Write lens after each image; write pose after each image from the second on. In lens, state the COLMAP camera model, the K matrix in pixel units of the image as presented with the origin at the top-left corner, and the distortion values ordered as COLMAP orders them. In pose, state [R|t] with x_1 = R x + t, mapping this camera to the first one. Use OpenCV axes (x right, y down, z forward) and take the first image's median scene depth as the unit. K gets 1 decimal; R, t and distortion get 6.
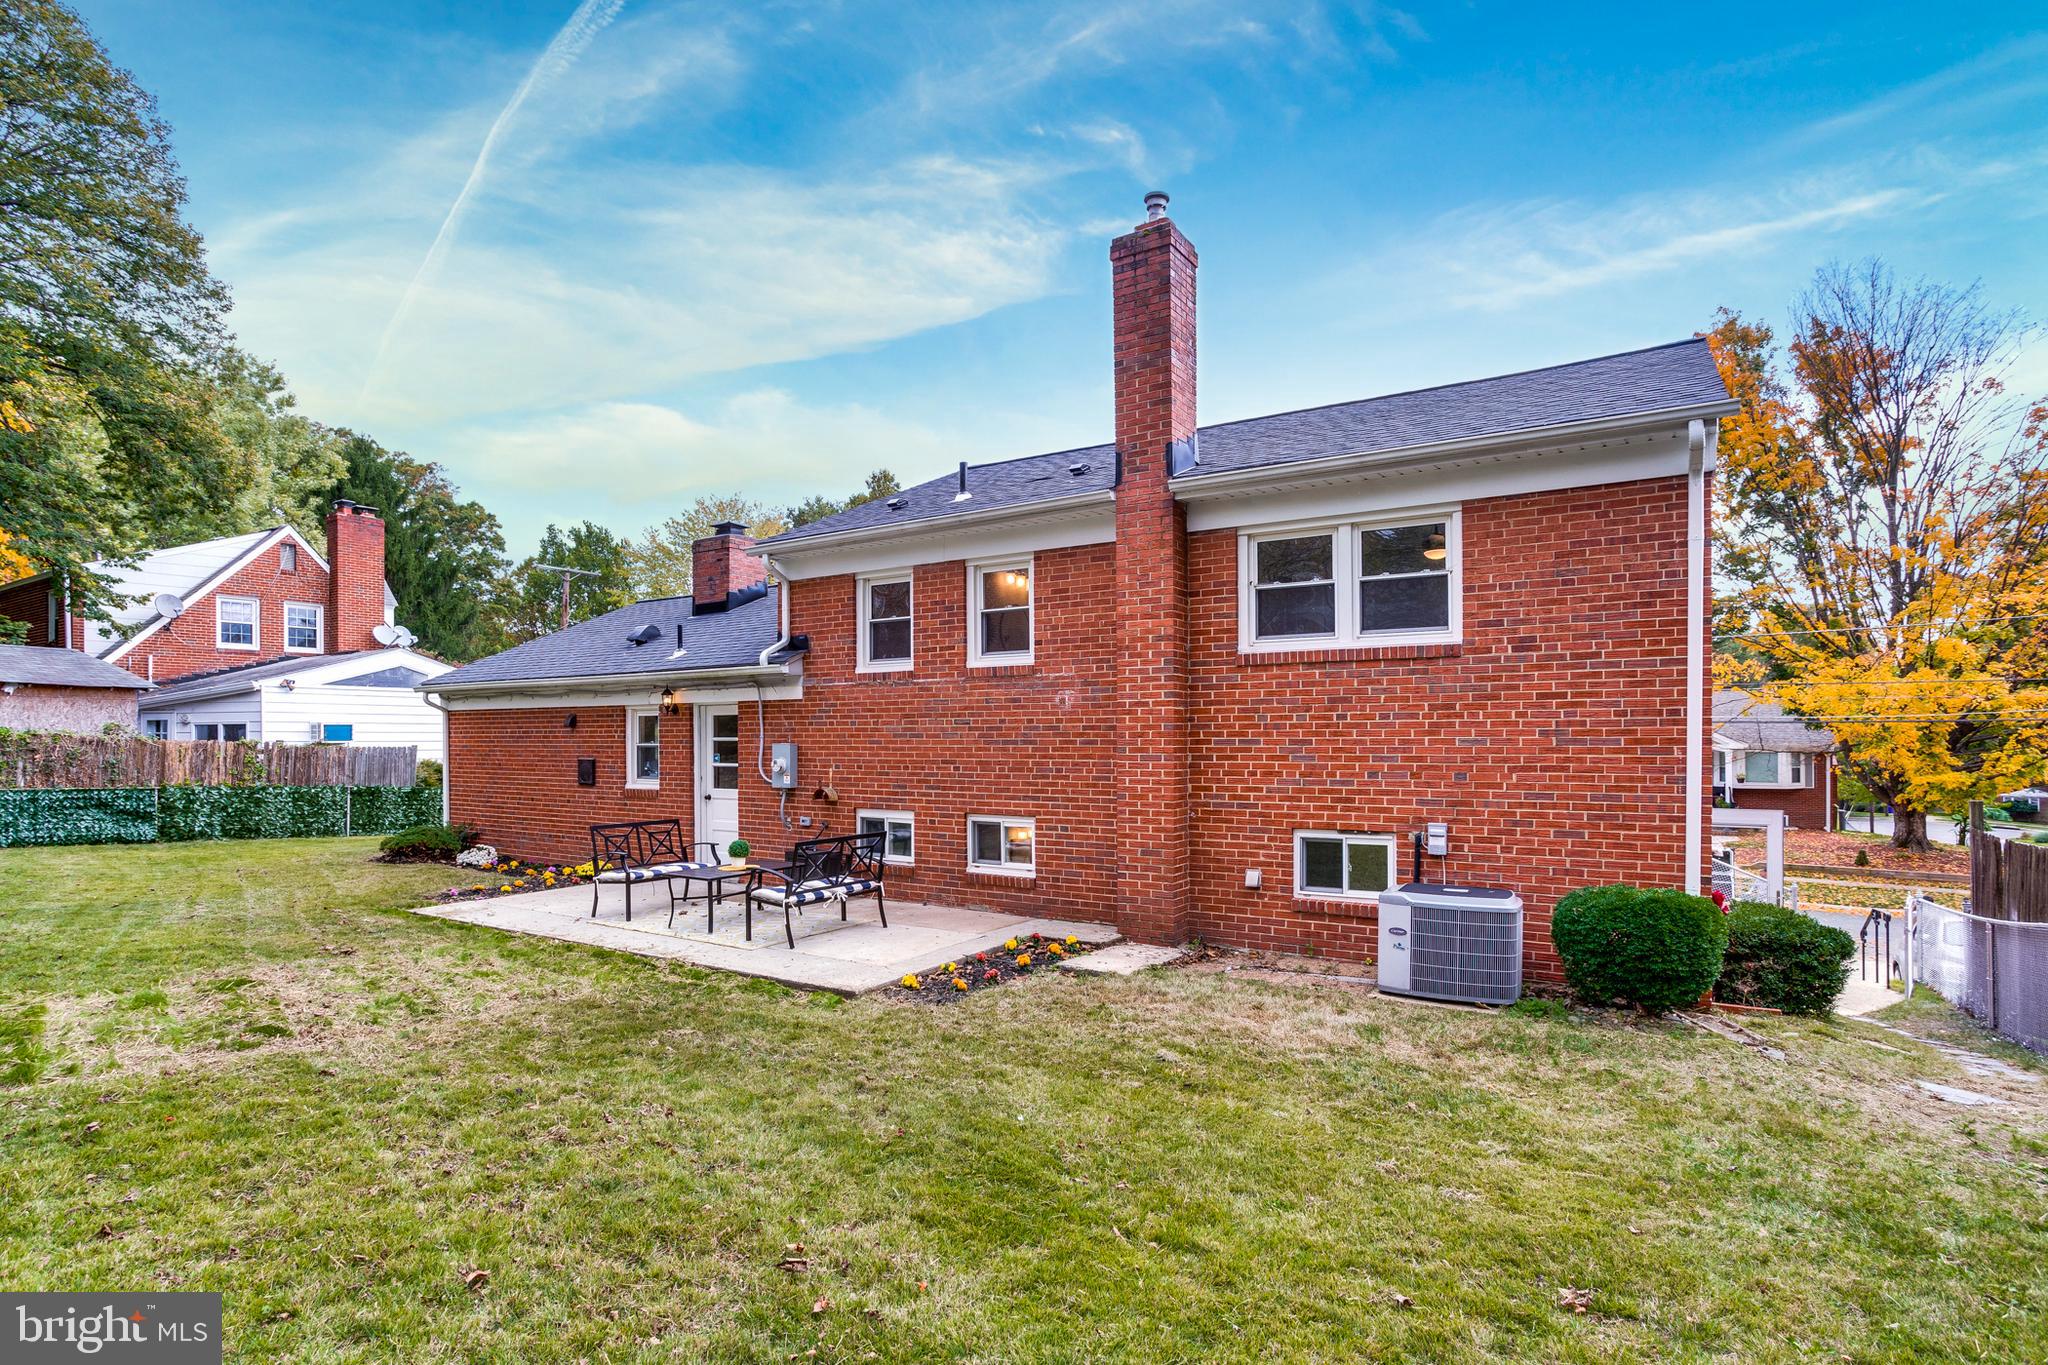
lens RADIAL K [[991.2, 0, 1005.3], [0, 991.2, 681.1], [0, 0, 1]] dist [-0.027108, 0.017980]
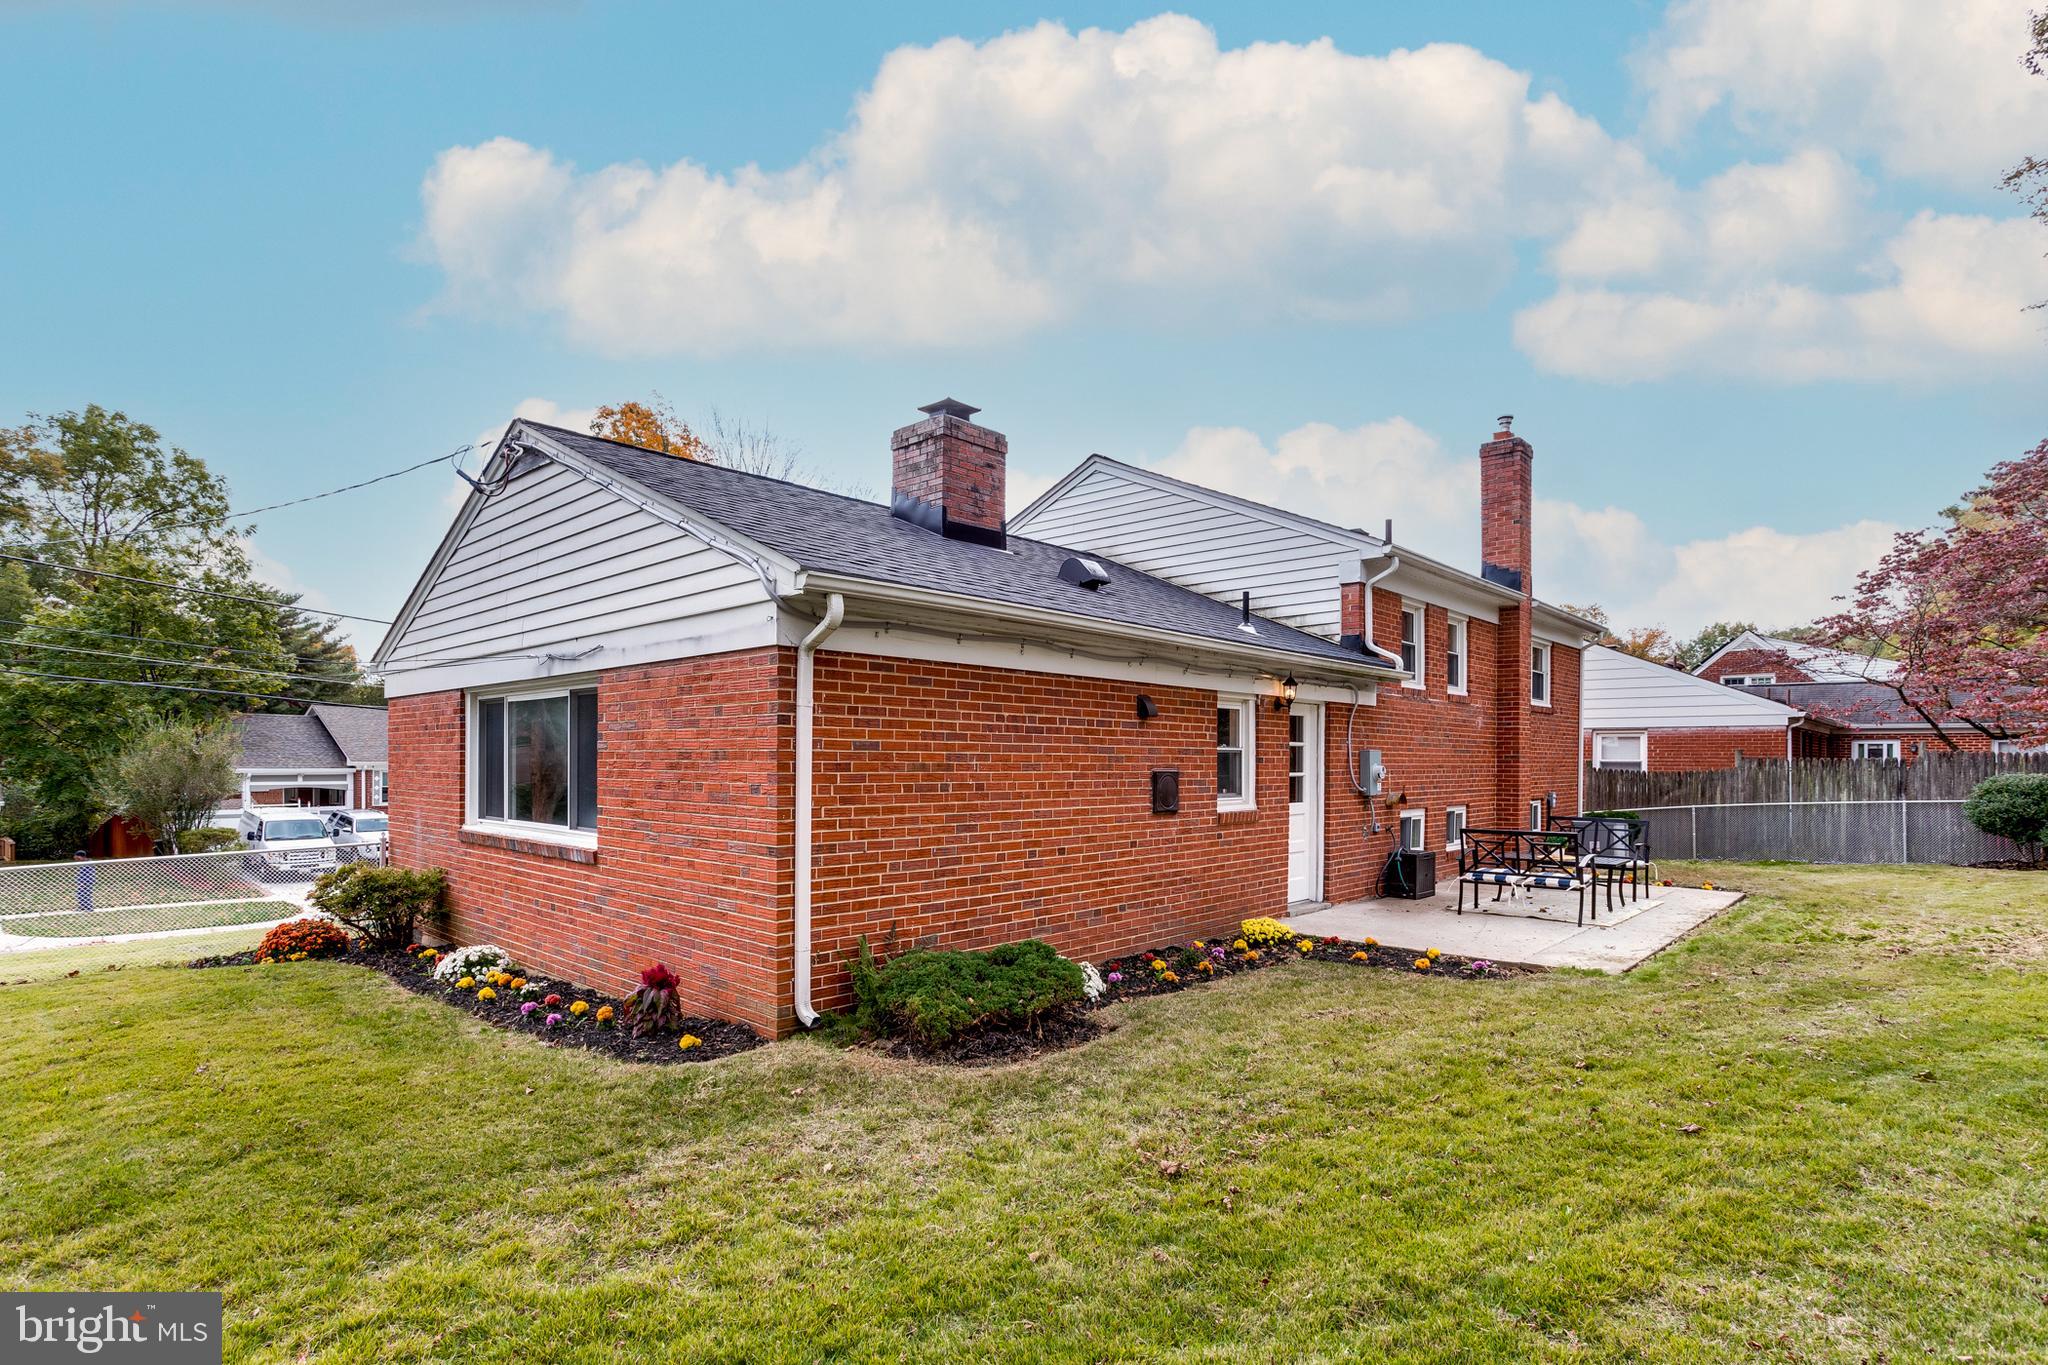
lens RADIAL K [[1048.4, 0, 1025.8], [0, 1048.4, 725.1], [0, 0, 1]] dist [-0.014877, 0.008404]
pose [[0.153281, 0.046100, 0.987107, -1.706026], [-0.051487, 0.997927, -0.038610, 0.126923], [-0.986840, -0.044905, 0.155337, 1.551641]]
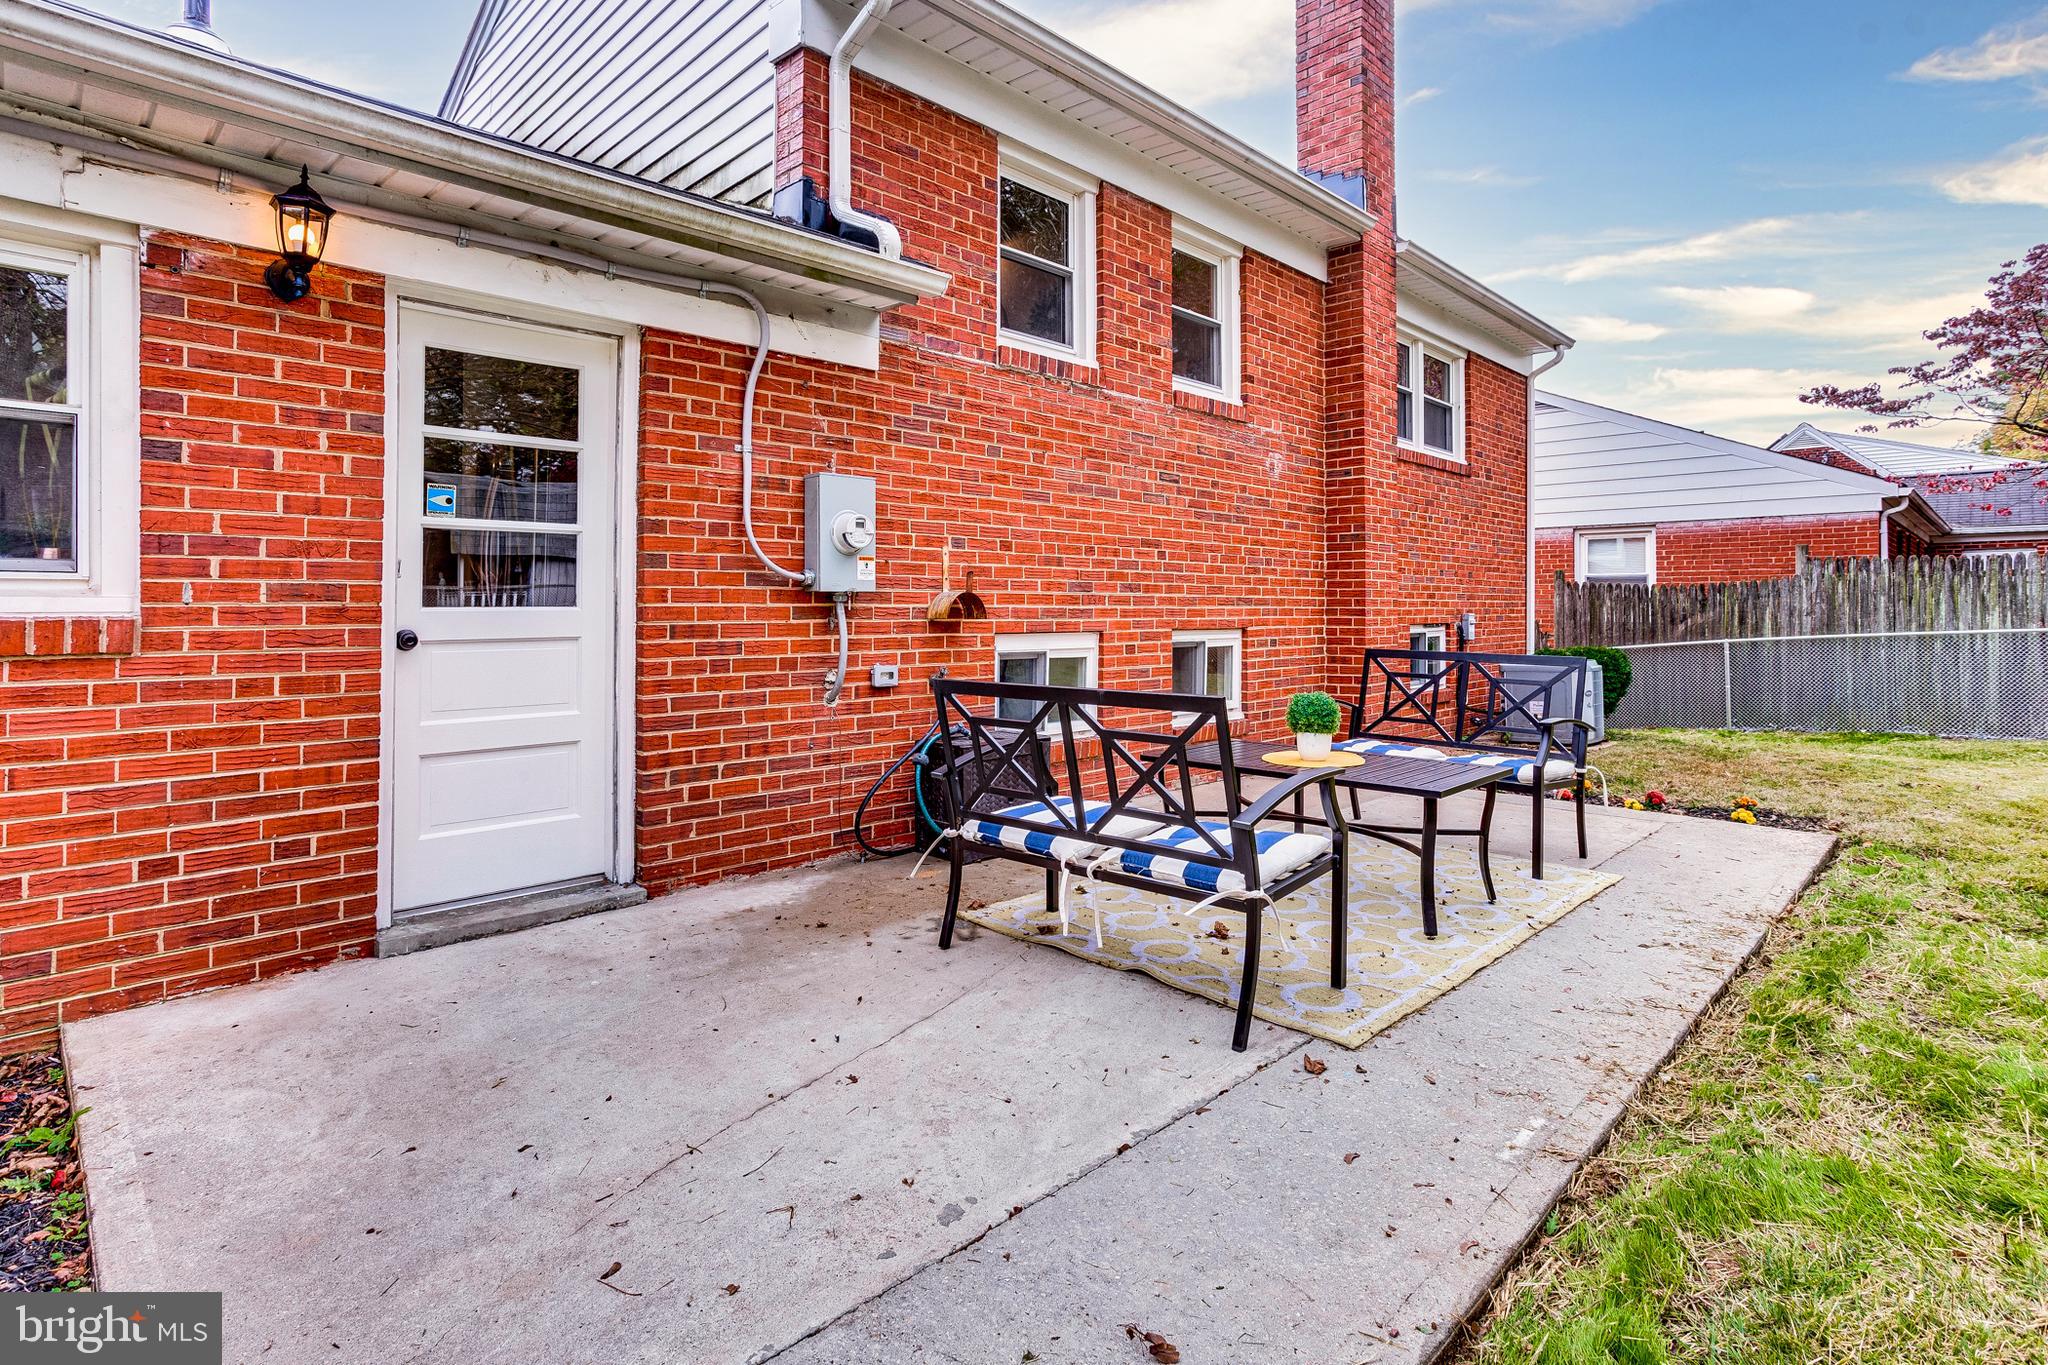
lens RADIAL K [[1048.4, 0, 1011.1], [0, 1048.4, 561.5], [0, 0, 1]] dist [-0.014877, 0.008404]
pose [[0.195141, 0.053321, 0.979325, -0.795143], [-0.050114, 0.997759, -0.044339, 0.145649], [-0.979494, -0.040425, 0.197376, 1.129994]]
